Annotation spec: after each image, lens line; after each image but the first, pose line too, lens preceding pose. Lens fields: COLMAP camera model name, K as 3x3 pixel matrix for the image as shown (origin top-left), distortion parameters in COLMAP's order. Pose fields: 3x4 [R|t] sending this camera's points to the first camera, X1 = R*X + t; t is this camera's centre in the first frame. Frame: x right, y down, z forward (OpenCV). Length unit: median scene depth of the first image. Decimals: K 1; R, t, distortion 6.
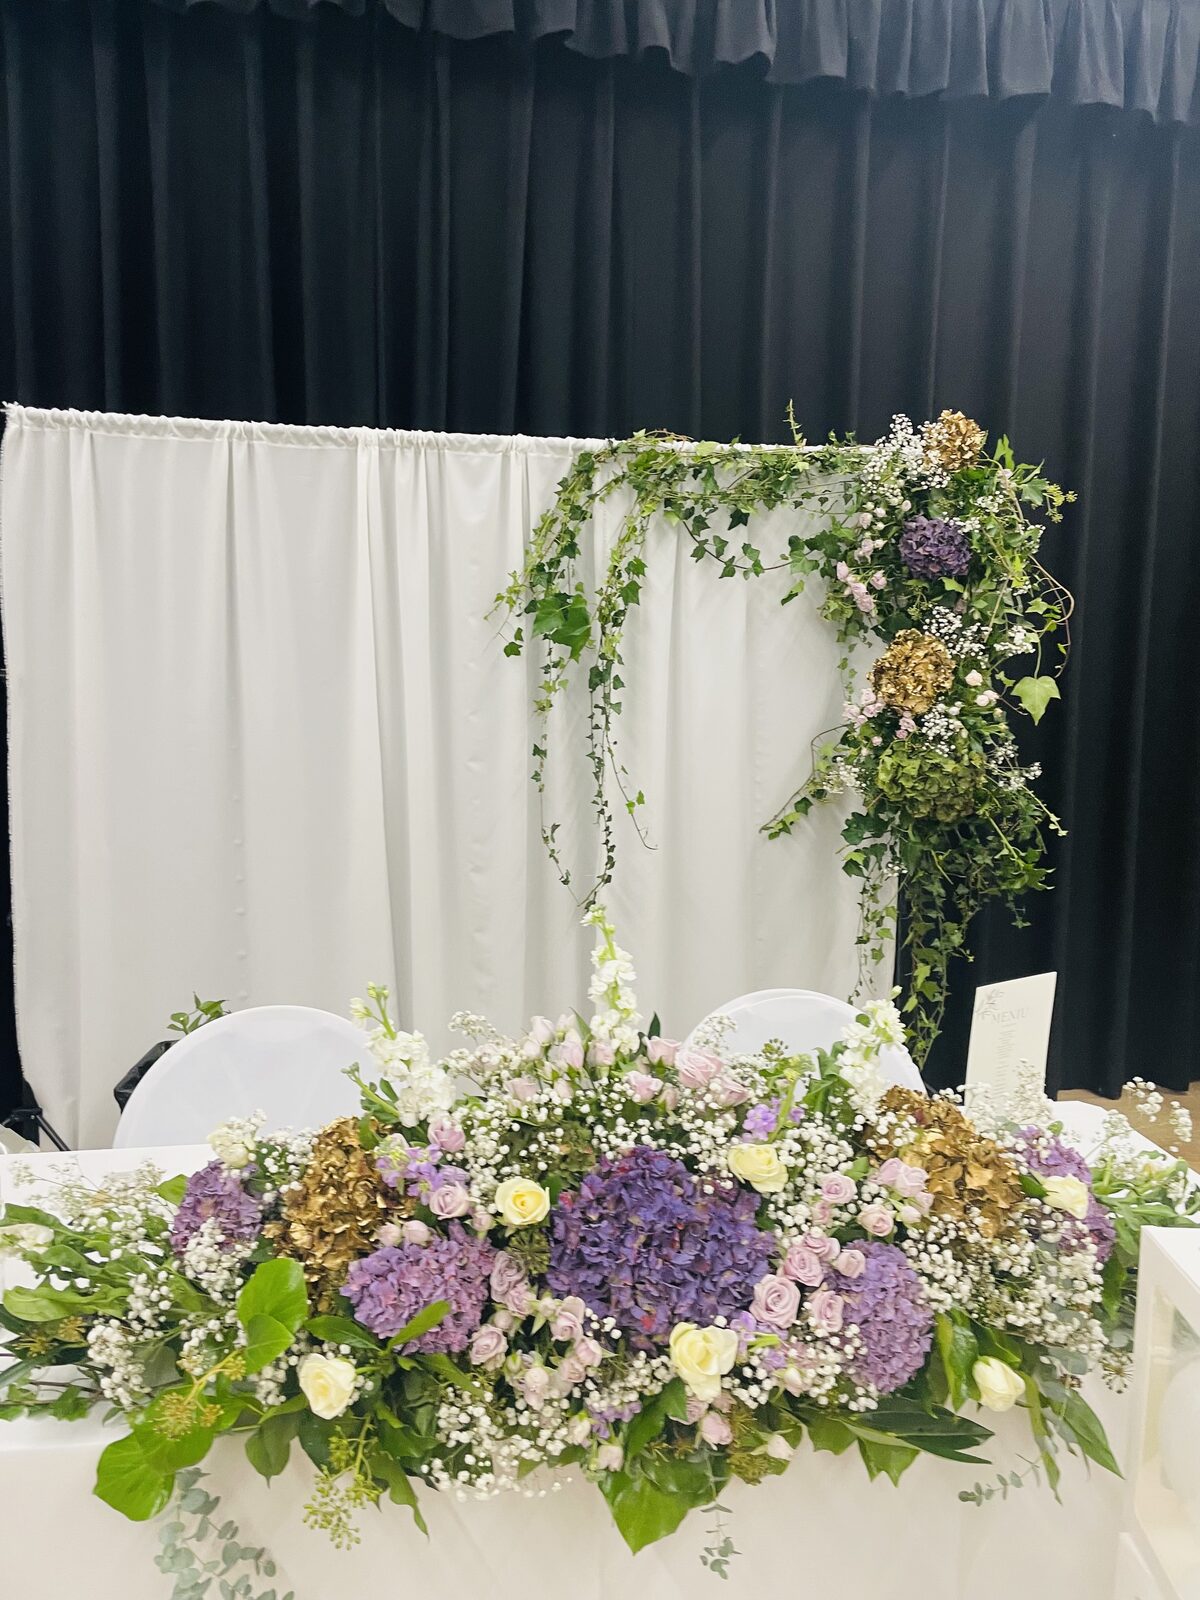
lens RADIAL K [[1201.6, 0, 612.8], [0, 1201.6, 783.3], [0, 0, 1]] dist [0.008359, 0.010926]
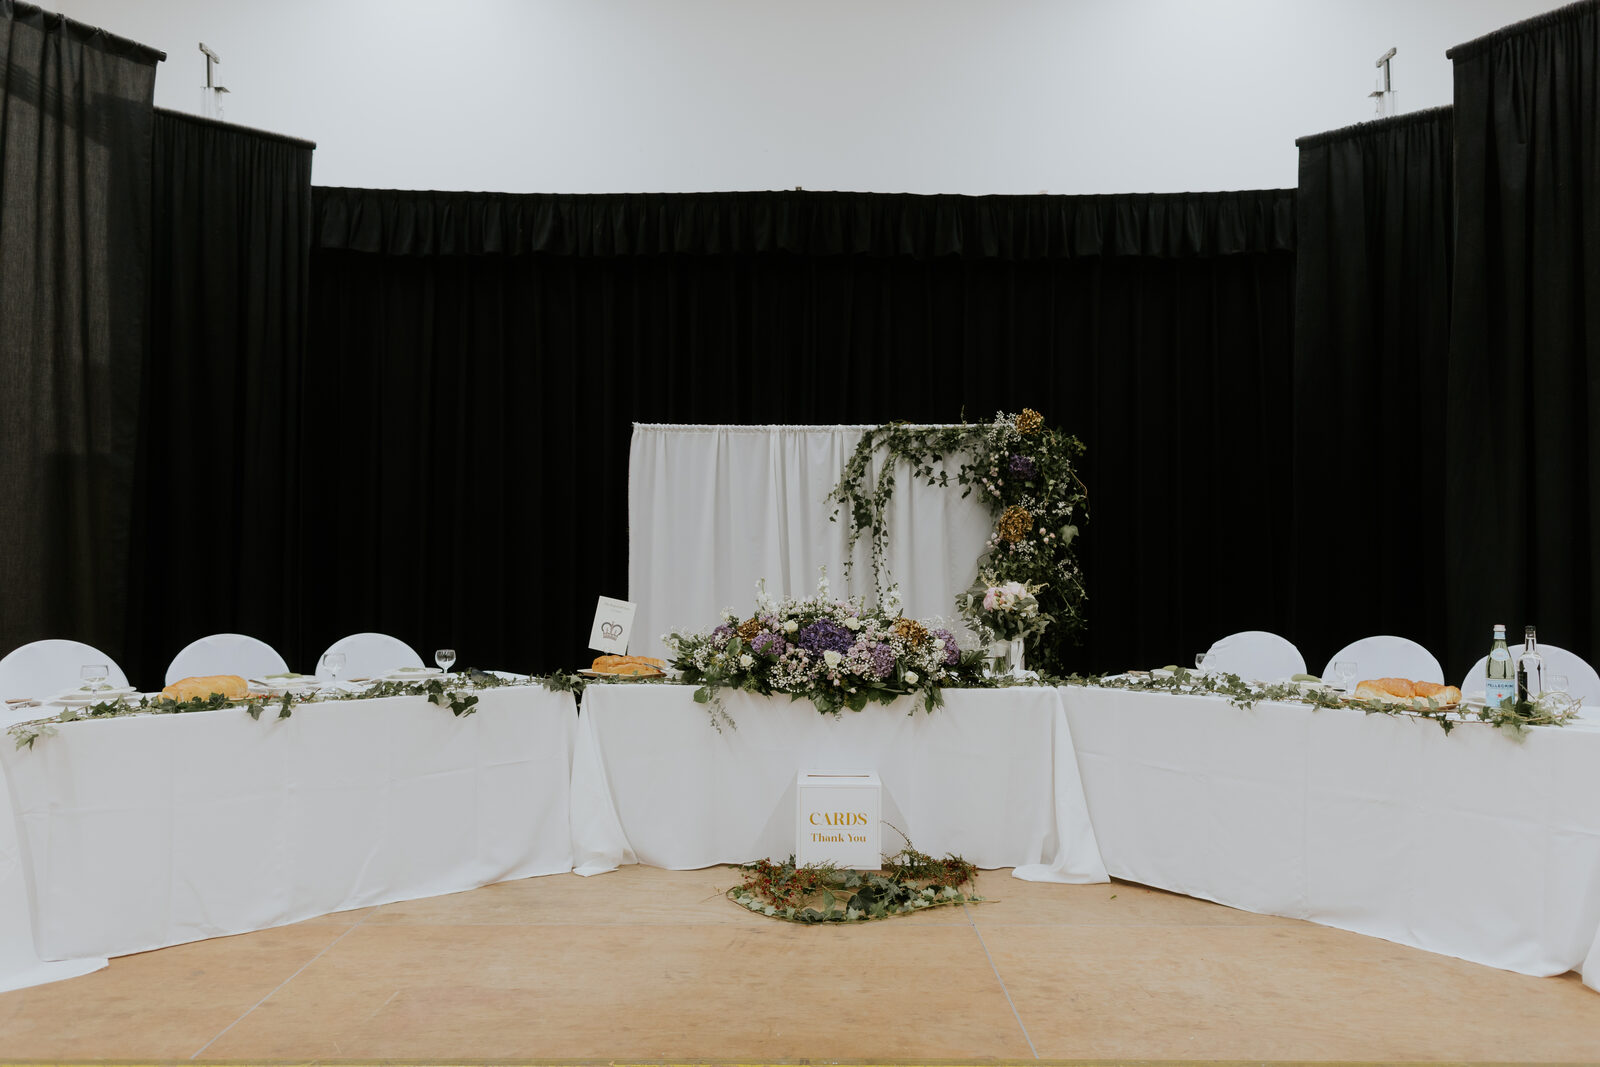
lens RADIAL K [[1287.4, 0, 794.5], [0, 1287.4, 523.5], [0, 0, 1]] dist [0.008414, -0.002972]
pose [[0.976349, -0.019455, -0.215325, 0.361897], [-0.014815, 0.987582, -0.156406, 0.278928], [0.215693, 0.155897, 0.963936, -1.348720]]
